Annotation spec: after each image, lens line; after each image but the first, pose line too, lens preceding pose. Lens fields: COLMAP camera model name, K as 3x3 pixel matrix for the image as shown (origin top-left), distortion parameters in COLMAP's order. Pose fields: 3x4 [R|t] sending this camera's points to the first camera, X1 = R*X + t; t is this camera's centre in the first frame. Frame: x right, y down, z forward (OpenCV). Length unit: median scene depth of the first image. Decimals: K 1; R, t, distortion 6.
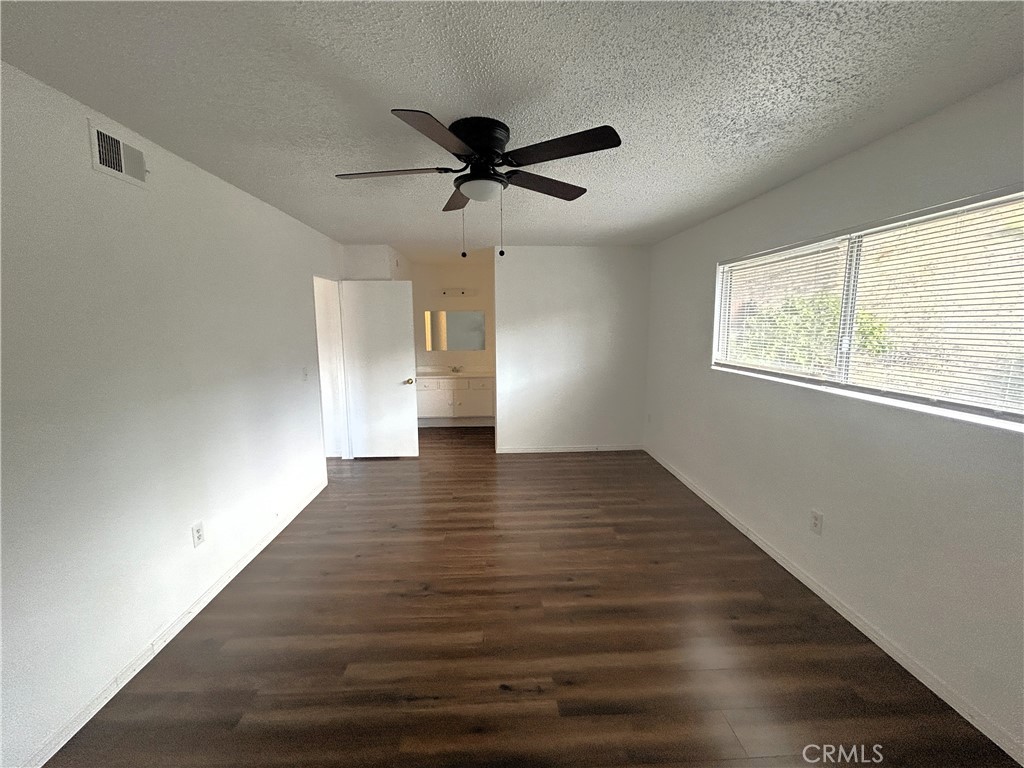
lens RADIAL K [[417.4, 0, 511.8], [0, 417.4, 381.8], [0, 0, 1]] dist [-0.000556, 0.002797]
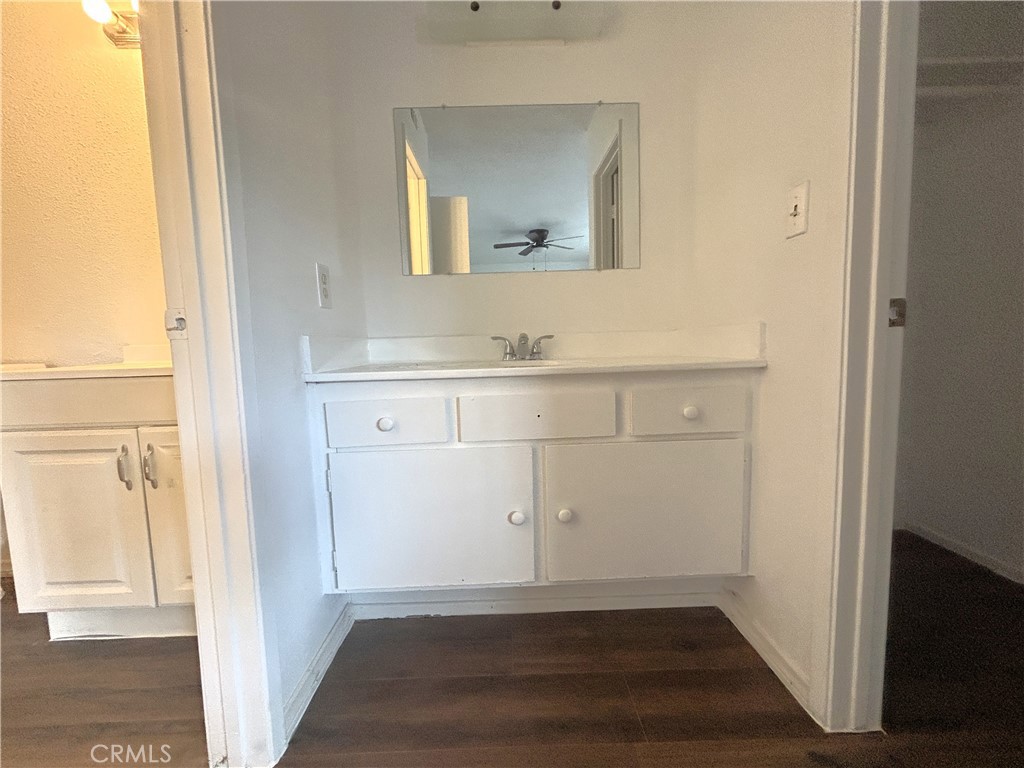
lens RADIAL K [[417.4, 0, 511.8], [0, 417.4, 381.8], [0, 0, 1]] dist [-0.000556, 0.002797]
pose [[0.999403, -0.019220, -0.028714, -0.187359], [0.017740, 0.998546, -0.050913, 0.002073], [0.029650, 0.050373, 0.998290, 1.058636]]
